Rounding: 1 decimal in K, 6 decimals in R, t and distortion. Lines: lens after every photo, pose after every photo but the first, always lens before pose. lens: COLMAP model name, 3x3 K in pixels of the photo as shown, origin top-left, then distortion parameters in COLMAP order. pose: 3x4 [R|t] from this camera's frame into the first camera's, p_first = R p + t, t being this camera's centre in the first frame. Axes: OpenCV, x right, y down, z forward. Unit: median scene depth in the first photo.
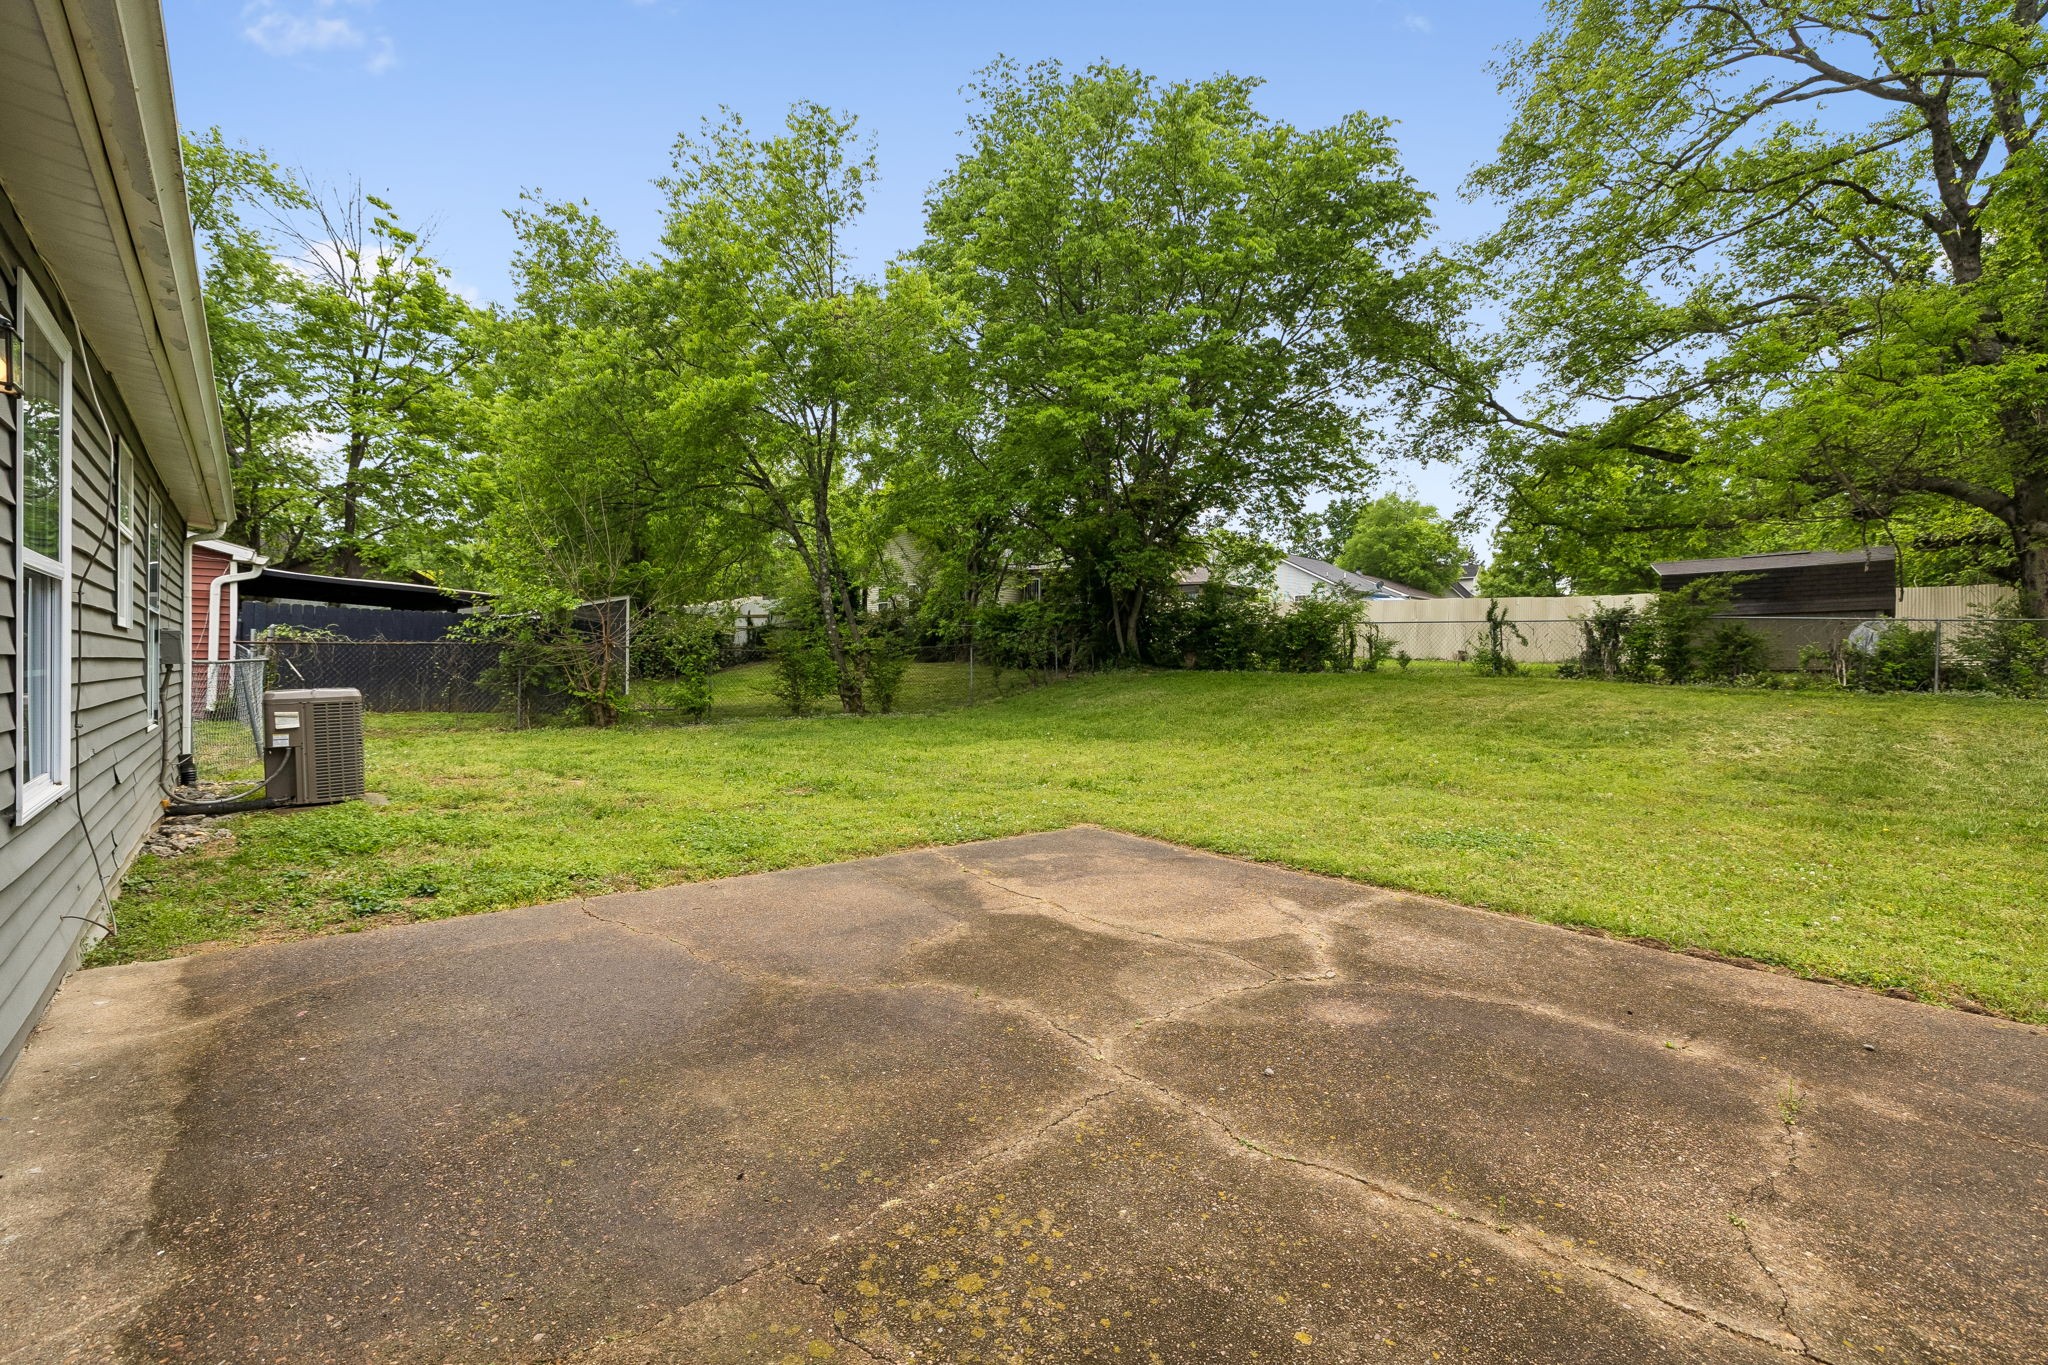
lens RADIAL K [[862.5, 0, 1018.5], [0, 862.5, 672.9], [0, 0, 1]] dist [0.001402, 0.000264]
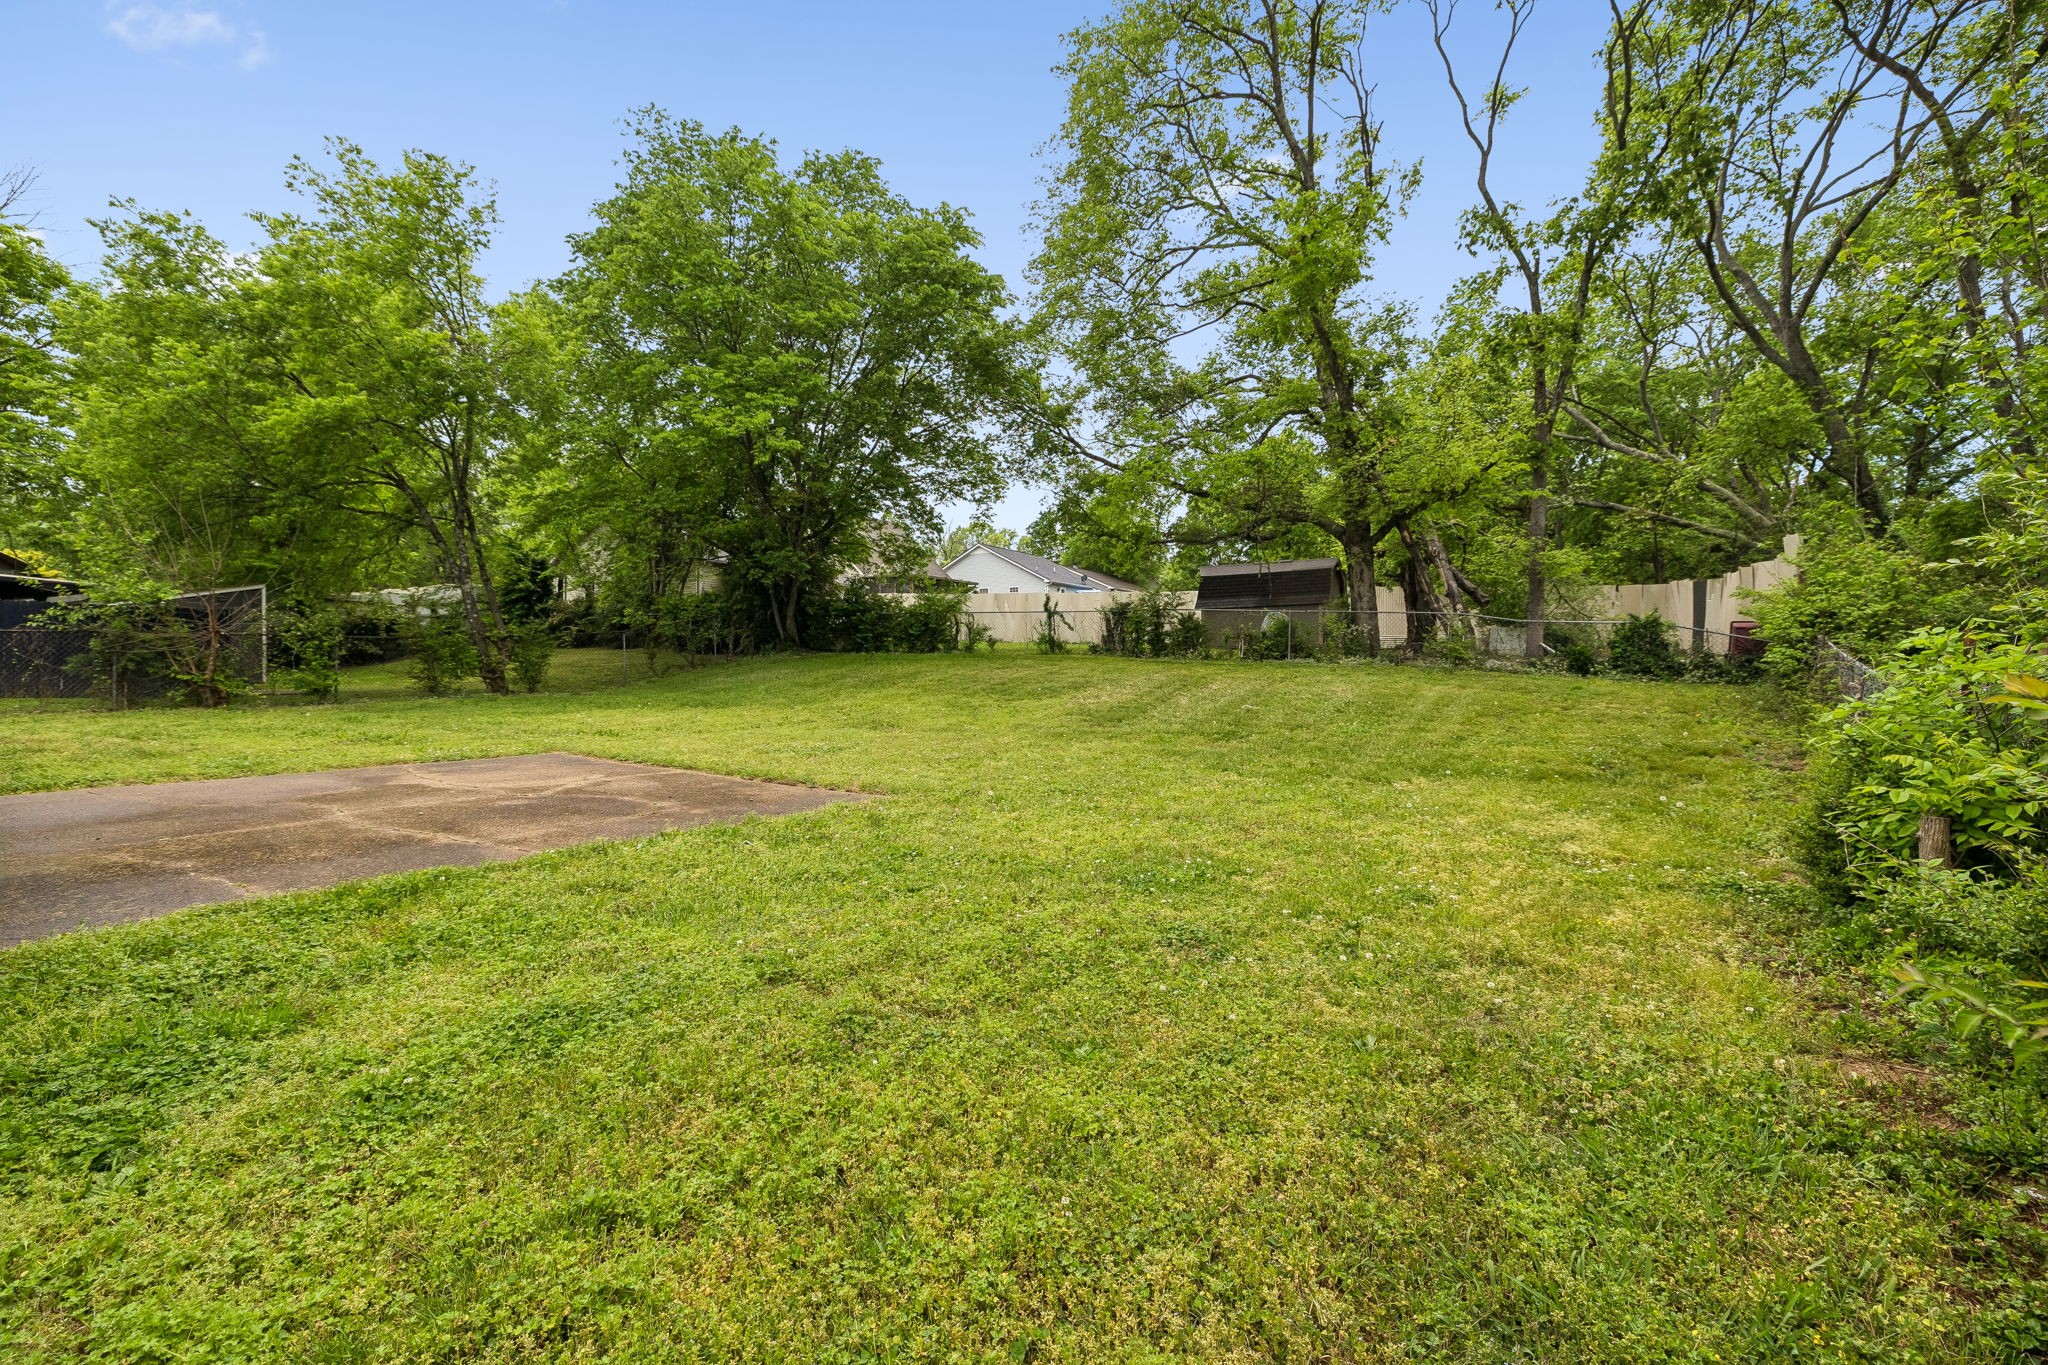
lens RADIAL K [[859.1, 0, 1025.5], [0, 859.1, 668.1], [0, 0, 1]] dist [-0.000497, 0.000271]
pose [[0.969290, -0.014302, 0.245505, 0.207291], [0.012467, 0.999882, 0.009028, 0.013499], [-0.245605, -0.005690, 0.969353, -0.251756]]
